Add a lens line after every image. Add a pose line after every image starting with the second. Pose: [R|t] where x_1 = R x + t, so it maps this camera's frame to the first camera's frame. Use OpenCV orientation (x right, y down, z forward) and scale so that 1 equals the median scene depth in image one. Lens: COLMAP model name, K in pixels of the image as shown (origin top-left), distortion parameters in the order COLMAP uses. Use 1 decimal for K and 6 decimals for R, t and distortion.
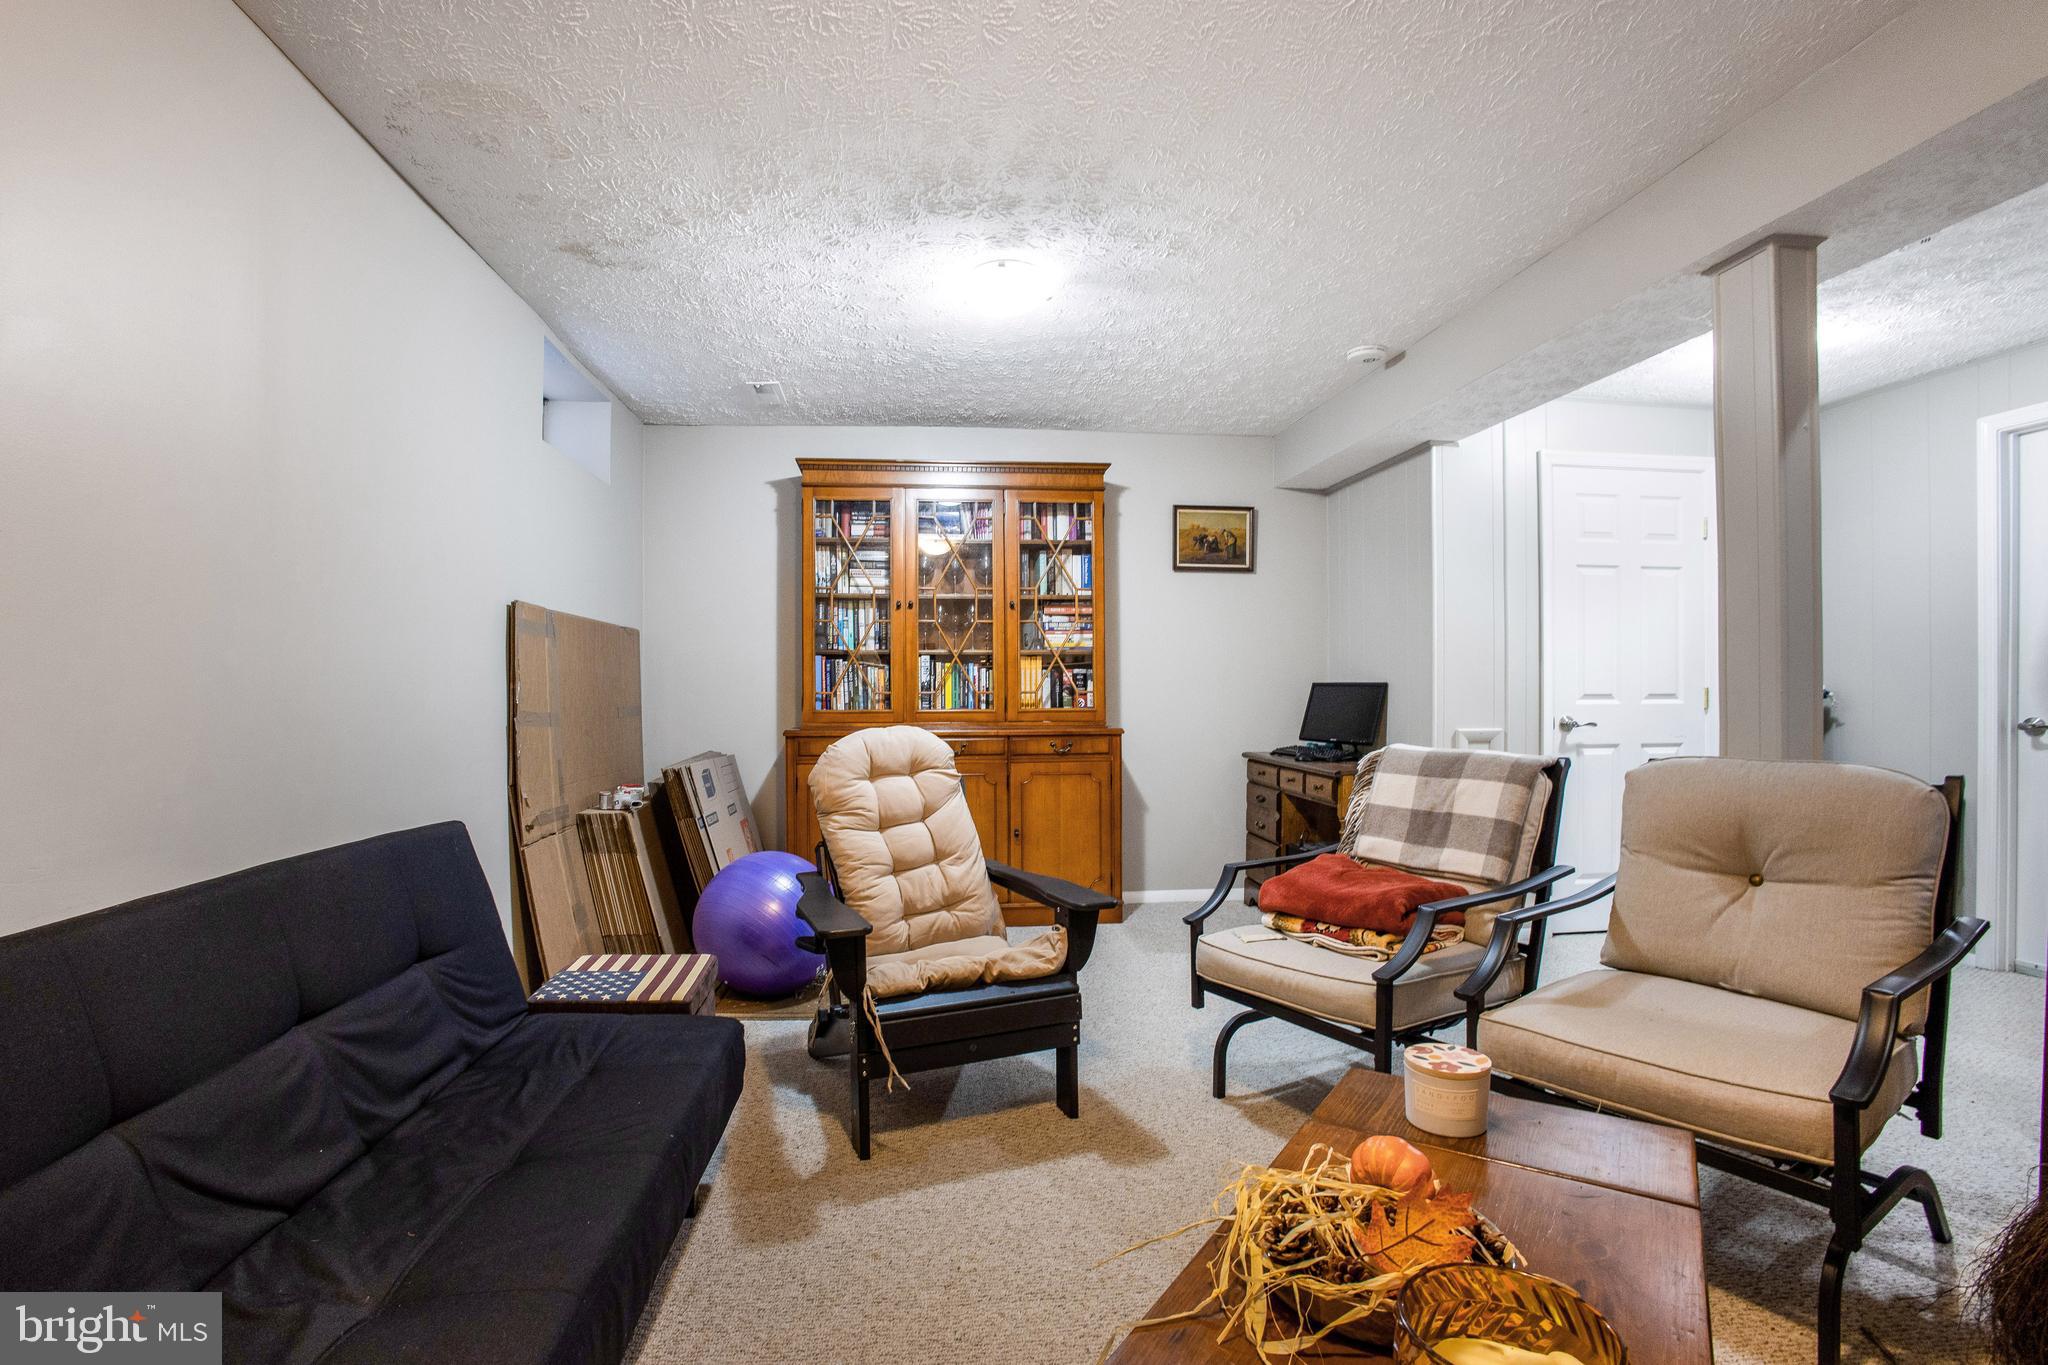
lens RADIAL K [[929.0, 0, 1015.6], [0, 929.0, 683.9], [0, 0, 1]] dist [-0.075120, 0.026123]
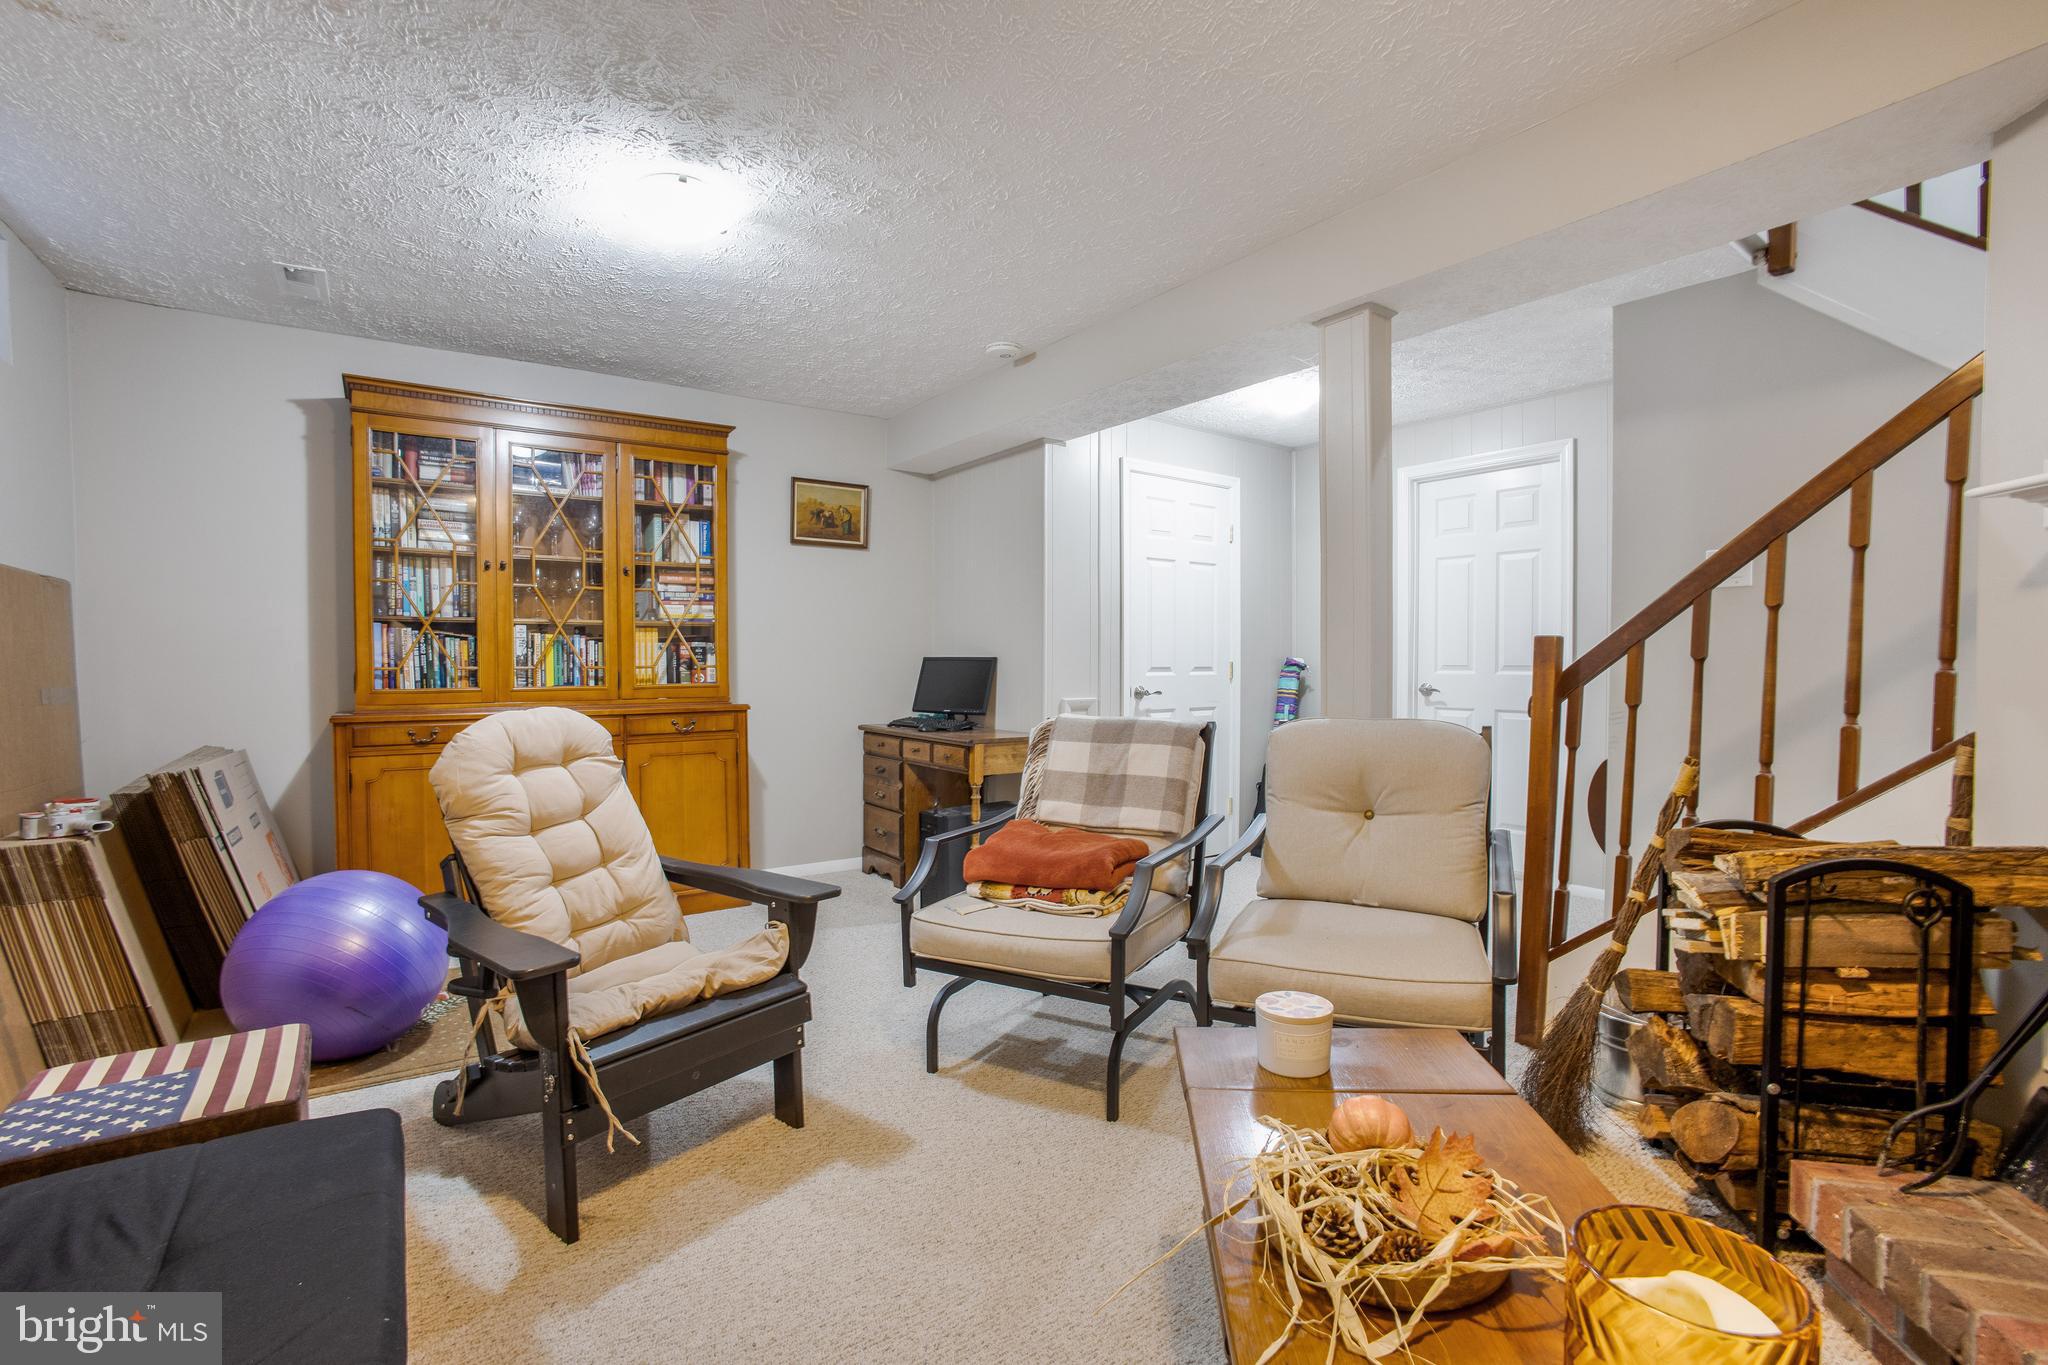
lens RADIAL K [[886.4, 0, 1021.9], [0, 886.4, 677.9], [0, 0, 1]] dist [-0.071659, 0.030720]
pose [[0.877470, -0.008478, 0.479557, -0.112135], [-0.001875, 0.999776, 0.021104, 0.001365], [-0.479628, -0.019417, 0.877257, 0.094231]]
